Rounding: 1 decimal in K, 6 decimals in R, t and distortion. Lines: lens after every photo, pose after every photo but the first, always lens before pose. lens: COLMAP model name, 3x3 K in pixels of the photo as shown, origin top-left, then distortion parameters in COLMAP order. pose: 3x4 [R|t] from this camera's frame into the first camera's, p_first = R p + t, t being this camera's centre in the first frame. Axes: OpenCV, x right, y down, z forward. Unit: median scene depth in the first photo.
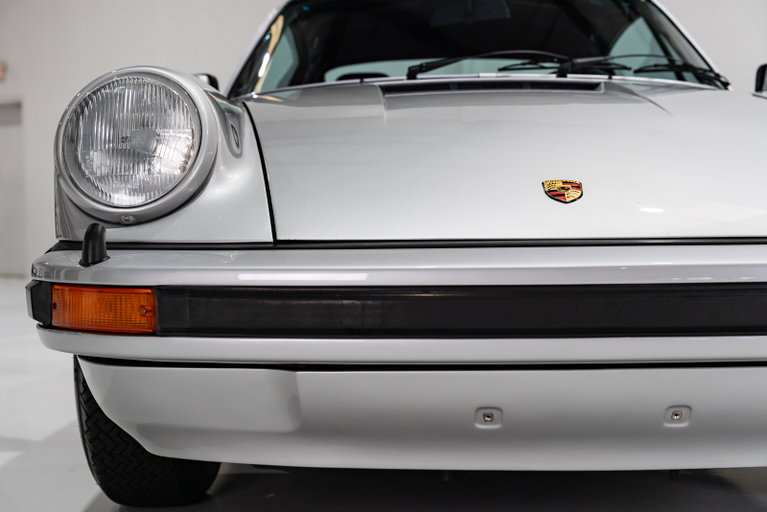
lens RADIAL K [[1077.1, 0, 383.6], [0, 1077.1, 249.1], [0, 0, 1]] dist [0.015432, 0.000000]
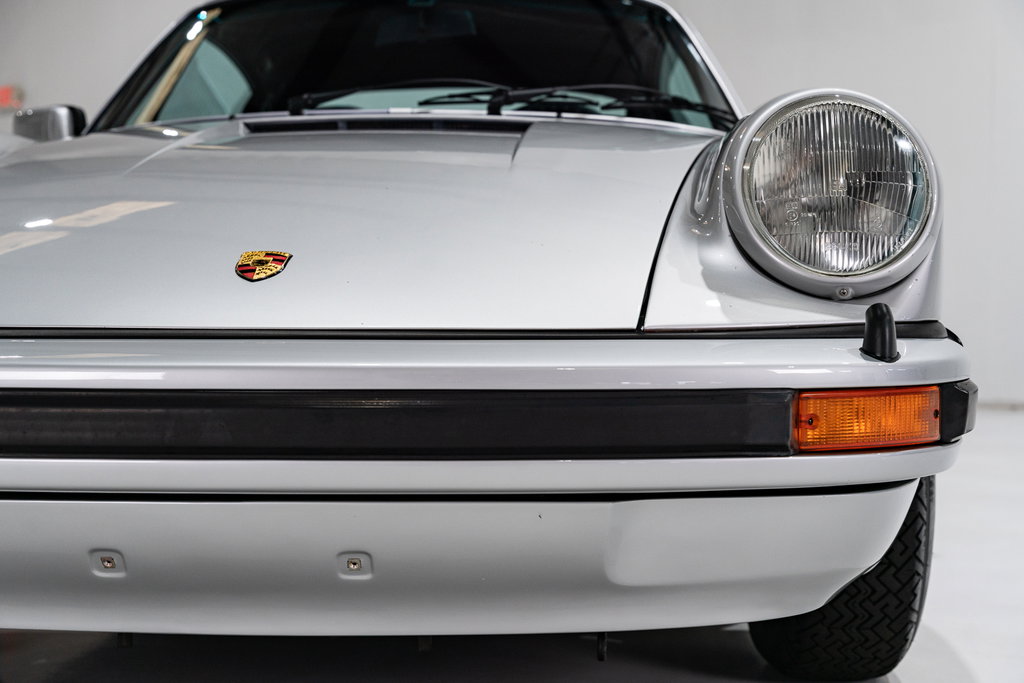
lens RADIAL K [[1438.0, 0, 511.5], [0, 1438.0, 342.5], [0, 0, 1]] dist [0.015432, 0.000000]
pose [[0.999753, 0.010672, -0.019491, 0.276179], [-0.010648, 0.999942, 0.001348, -0.002415], [0.019504, -0.001141, 0.999809, -0.005176]]
